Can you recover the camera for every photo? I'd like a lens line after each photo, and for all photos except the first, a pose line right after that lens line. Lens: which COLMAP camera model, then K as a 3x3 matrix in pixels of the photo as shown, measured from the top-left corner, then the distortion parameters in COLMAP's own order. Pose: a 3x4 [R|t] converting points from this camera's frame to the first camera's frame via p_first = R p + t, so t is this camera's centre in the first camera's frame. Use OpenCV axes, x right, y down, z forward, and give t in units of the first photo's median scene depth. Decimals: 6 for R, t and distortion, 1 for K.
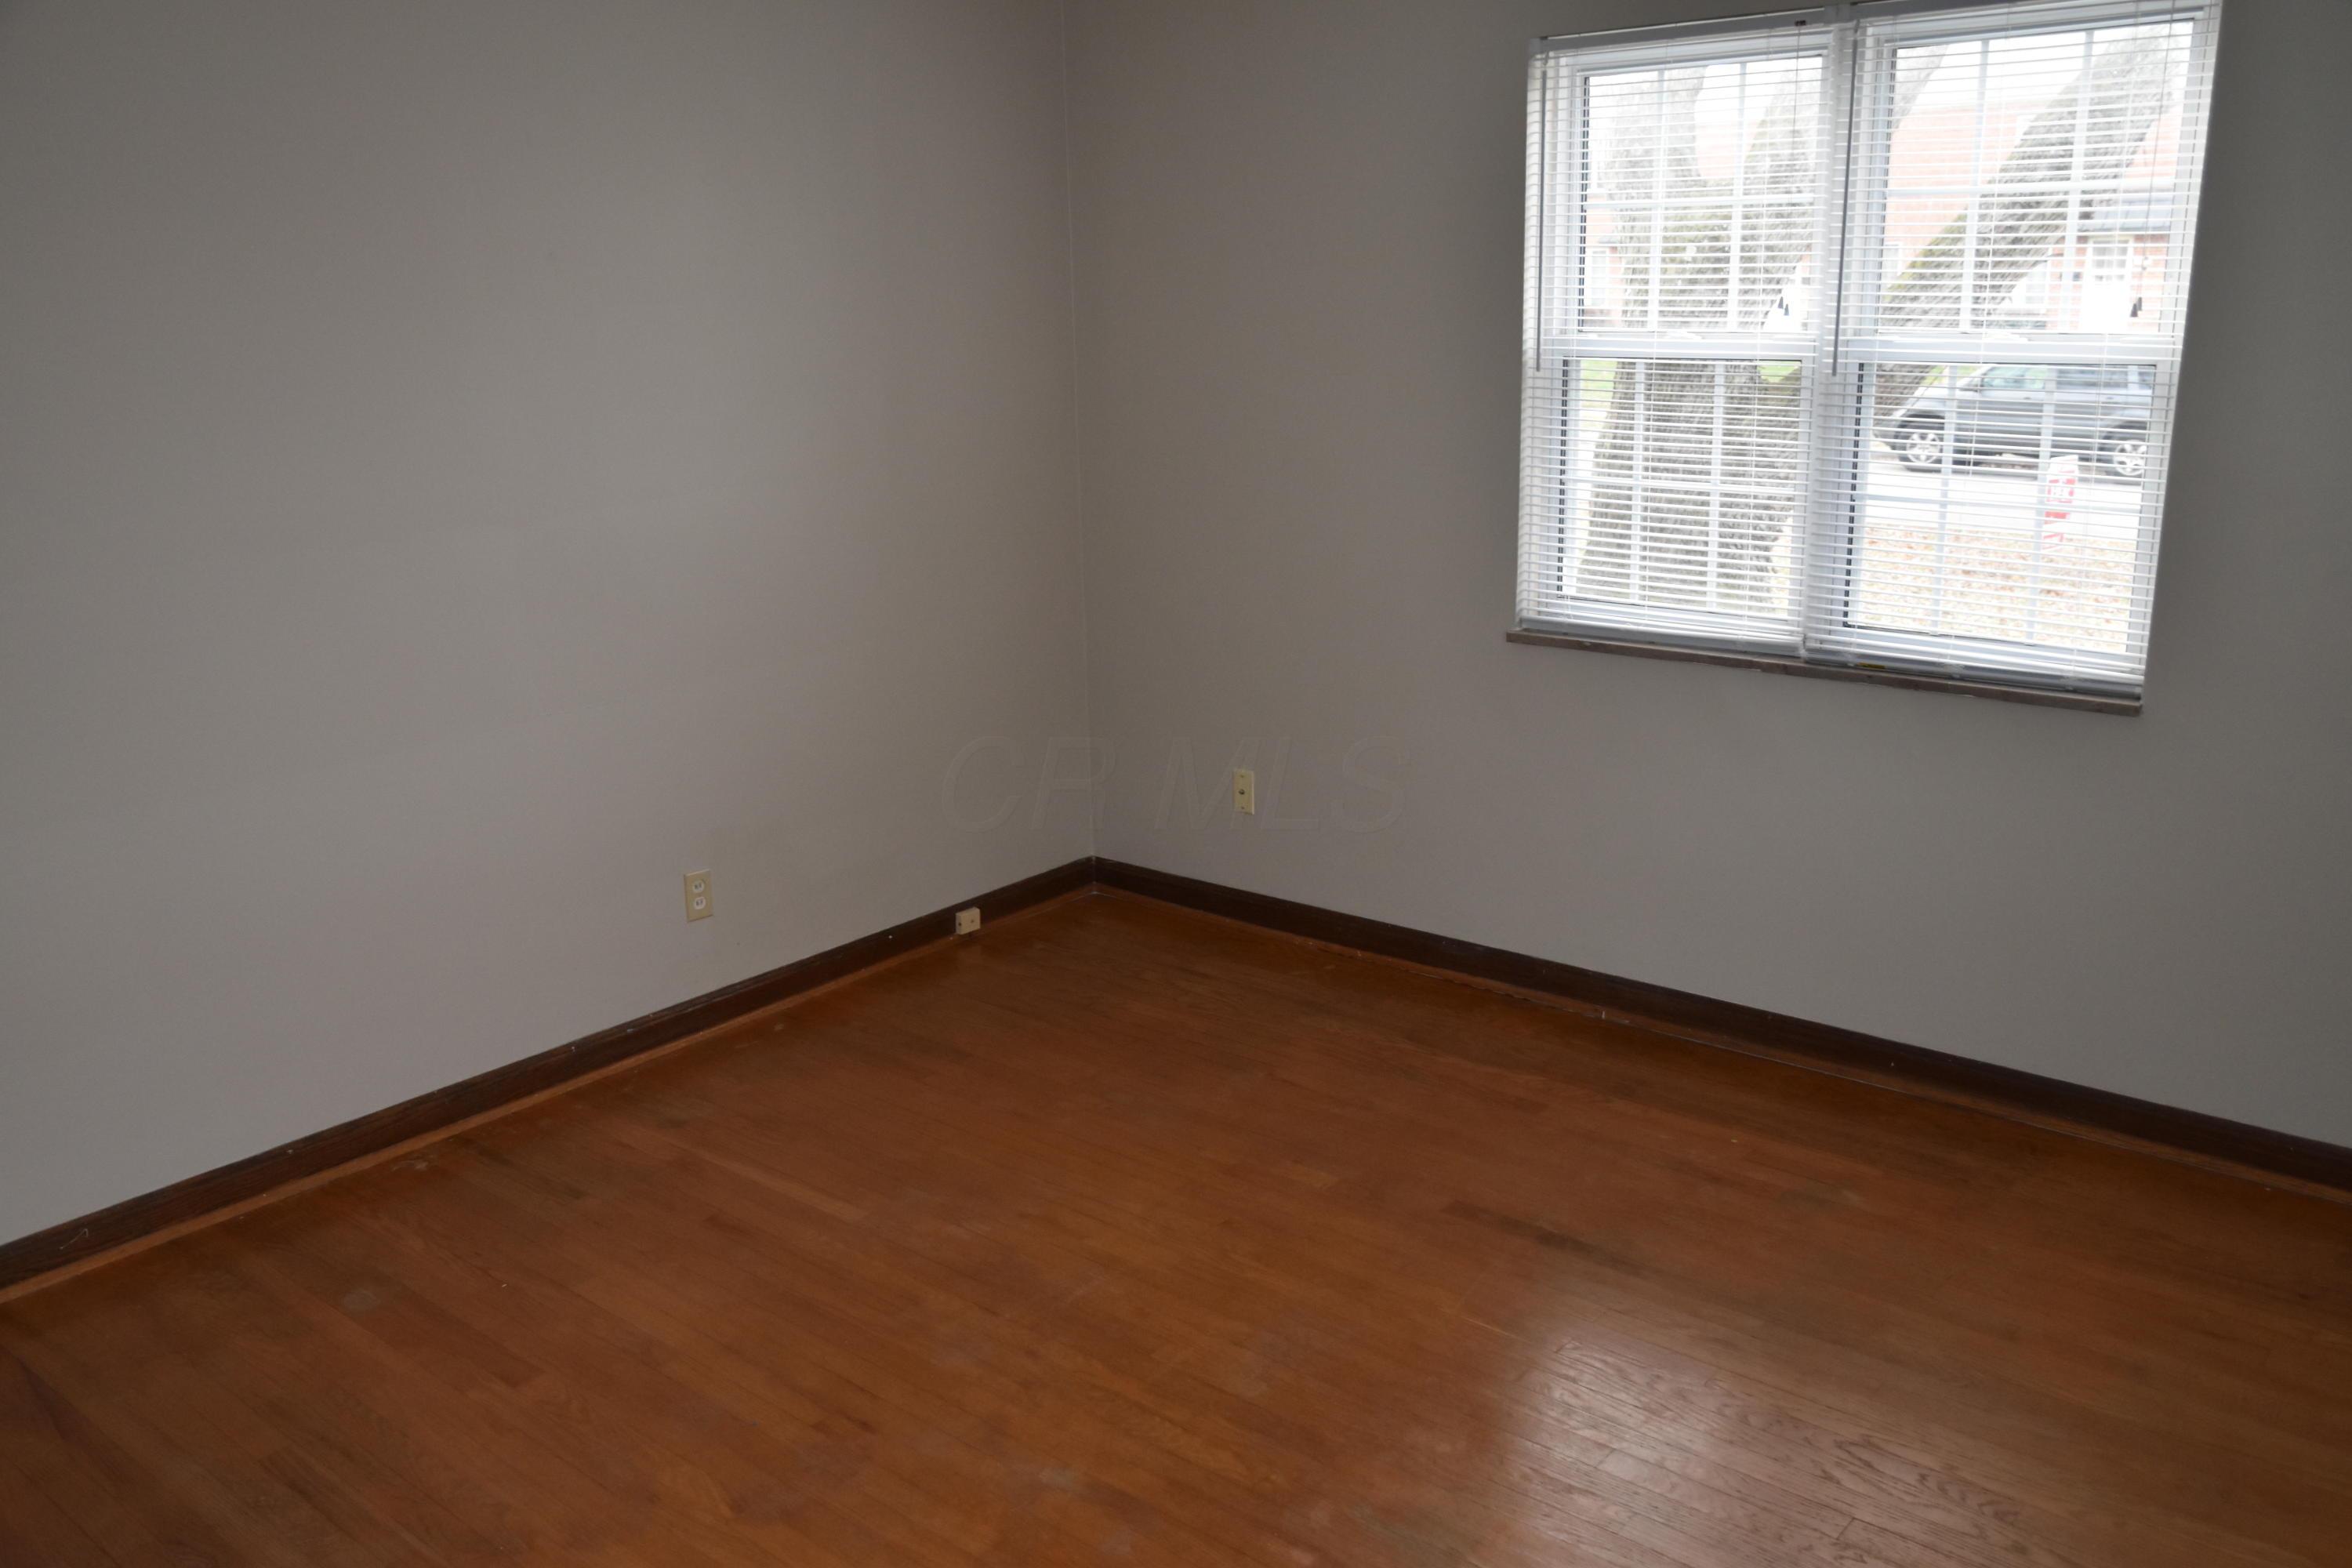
lens RADIAL K [[1916.8, 0, 1179.6], [0, 1916.8, 784.8], [0, 0, 1]] dist [-0.077955, 0.112586]
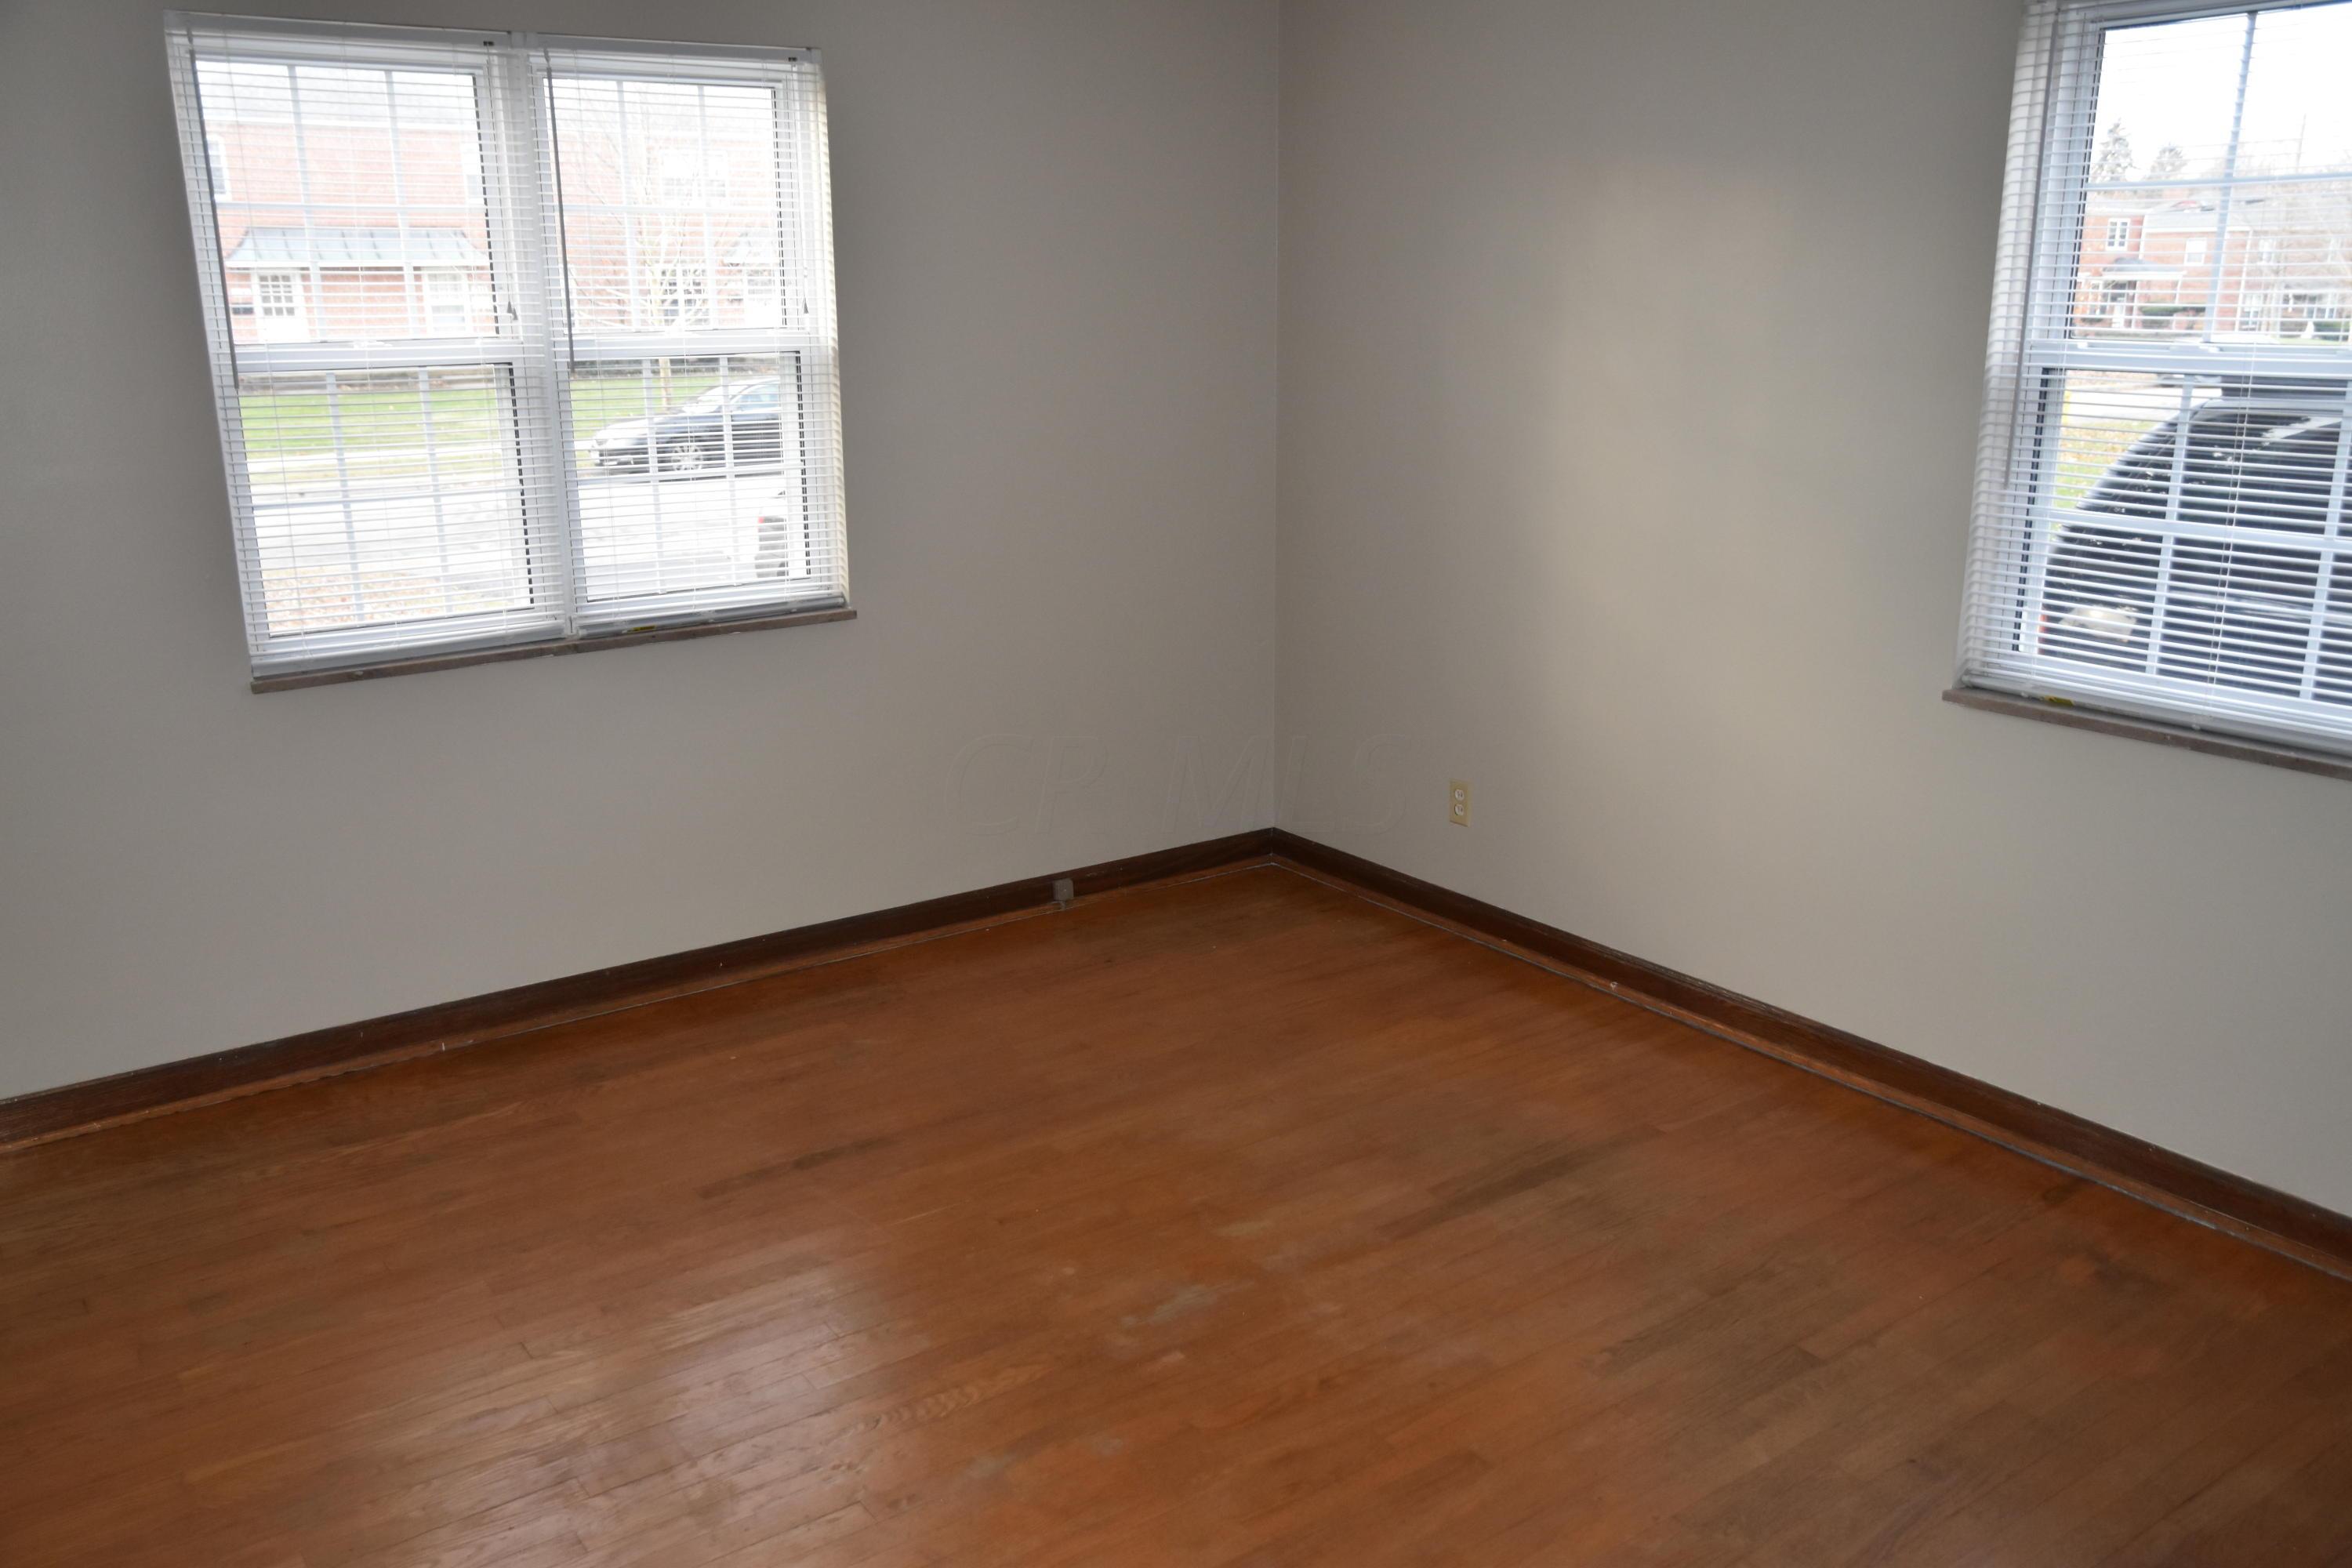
lens RADIAL K [[1916.8, 0, 1169.3], [0, 1916.8, 787.1], [0, 0, 1]] dist [-0.077955, 0.112586]
pose [[0.245198, -0.229783, 0.941848, -0.625132], [0.254754, 0.952635, 0.166093, -0.078702], [-0.935403, 0.199214, 0.292123, 0.388041]]
